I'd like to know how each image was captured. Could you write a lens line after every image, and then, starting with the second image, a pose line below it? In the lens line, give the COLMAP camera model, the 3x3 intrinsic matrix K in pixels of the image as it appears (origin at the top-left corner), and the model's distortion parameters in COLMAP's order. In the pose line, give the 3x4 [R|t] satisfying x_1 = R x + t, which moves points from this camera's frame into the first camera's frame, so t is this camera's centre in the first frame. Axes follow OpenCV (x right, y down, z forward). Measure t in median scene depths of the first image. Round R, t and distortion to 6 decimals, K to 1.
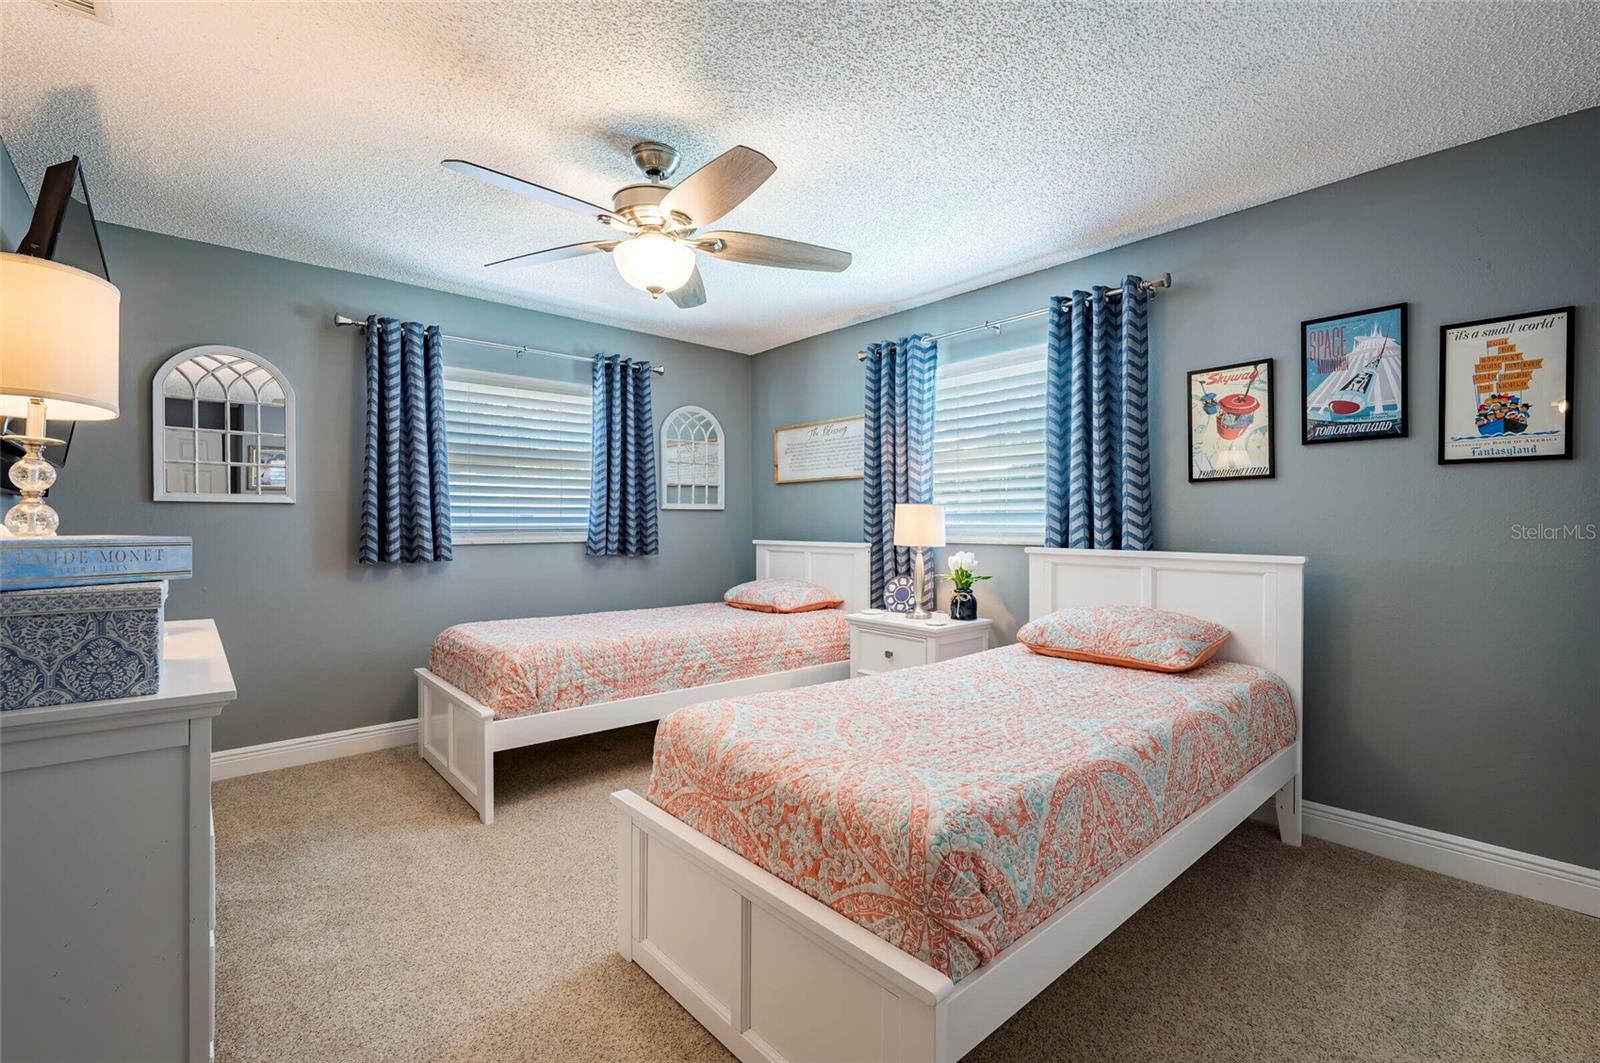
lens RADIAL K [[701.8, 0, 805.4], [0, 701.8, 533.7], [0, 0, 1]] dist [0.000062, -0.000642]
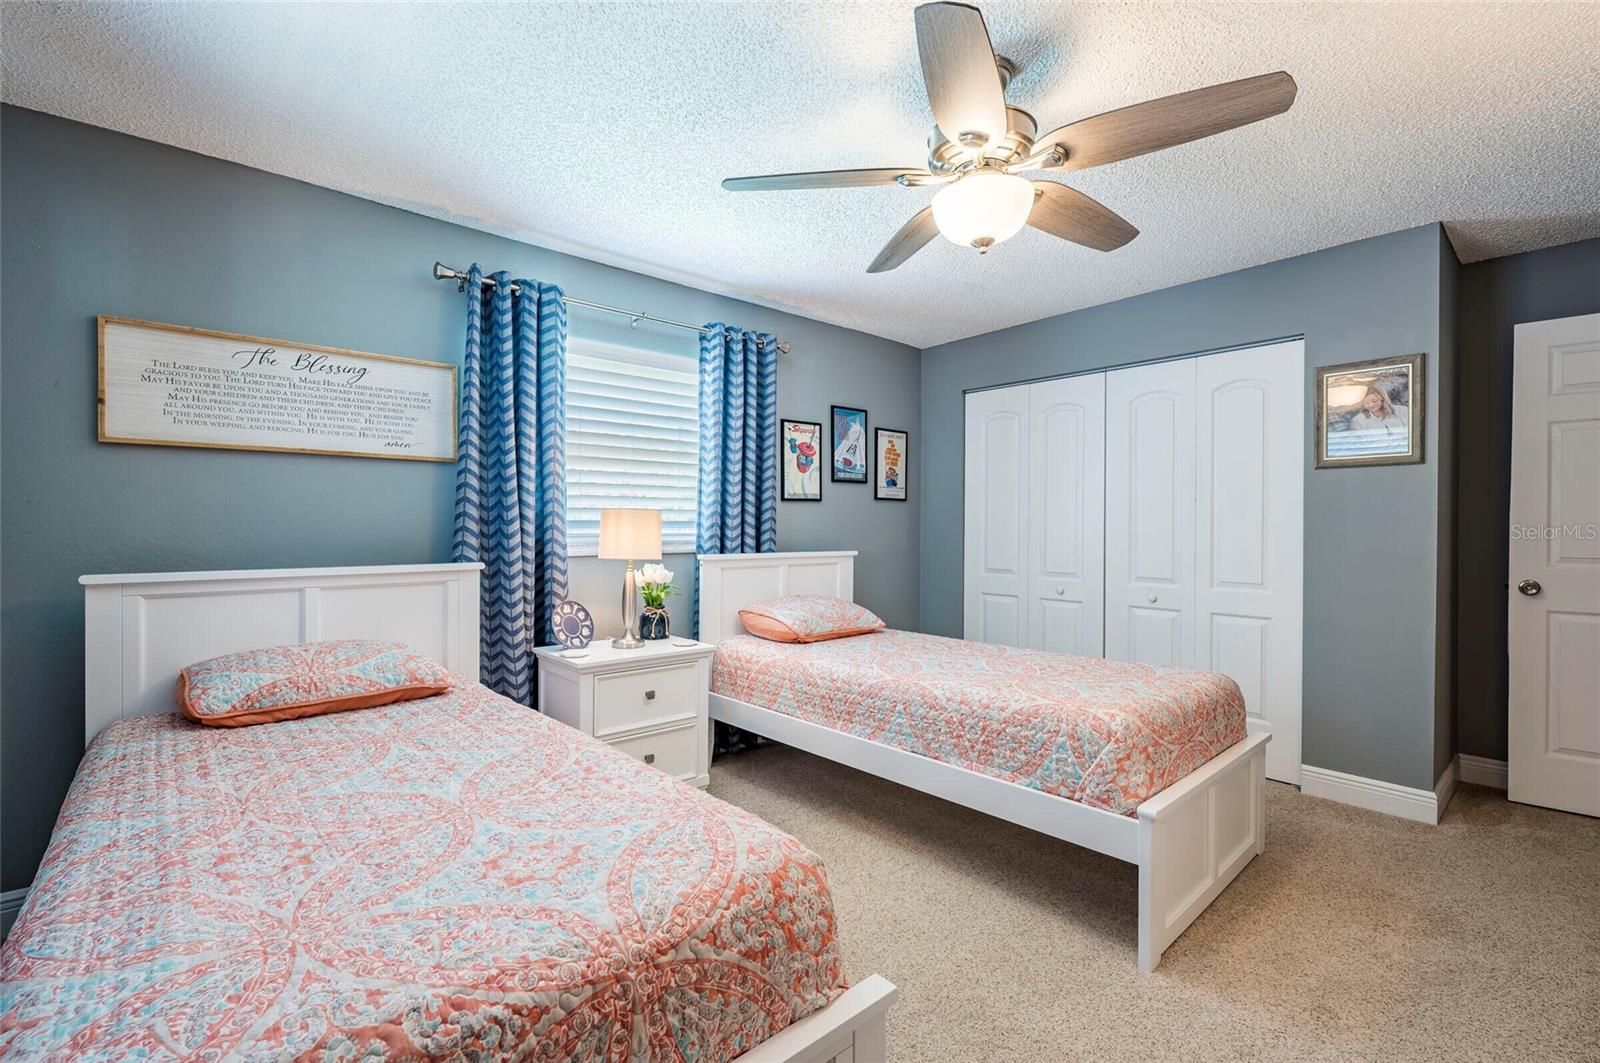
lens RADIAL K [[701.8, 0, 805.4], [0, 701.8, 533.7], [0, 0, 1]] dist [0.000062, -0.000642]
pose [[-0.004786, -0.005943, 0.999971, -0.815336], [0.017260, 0.999833, 0.006025, -0.017322], [-0.999840, 0.017288, -0.004682, 0.977264]]
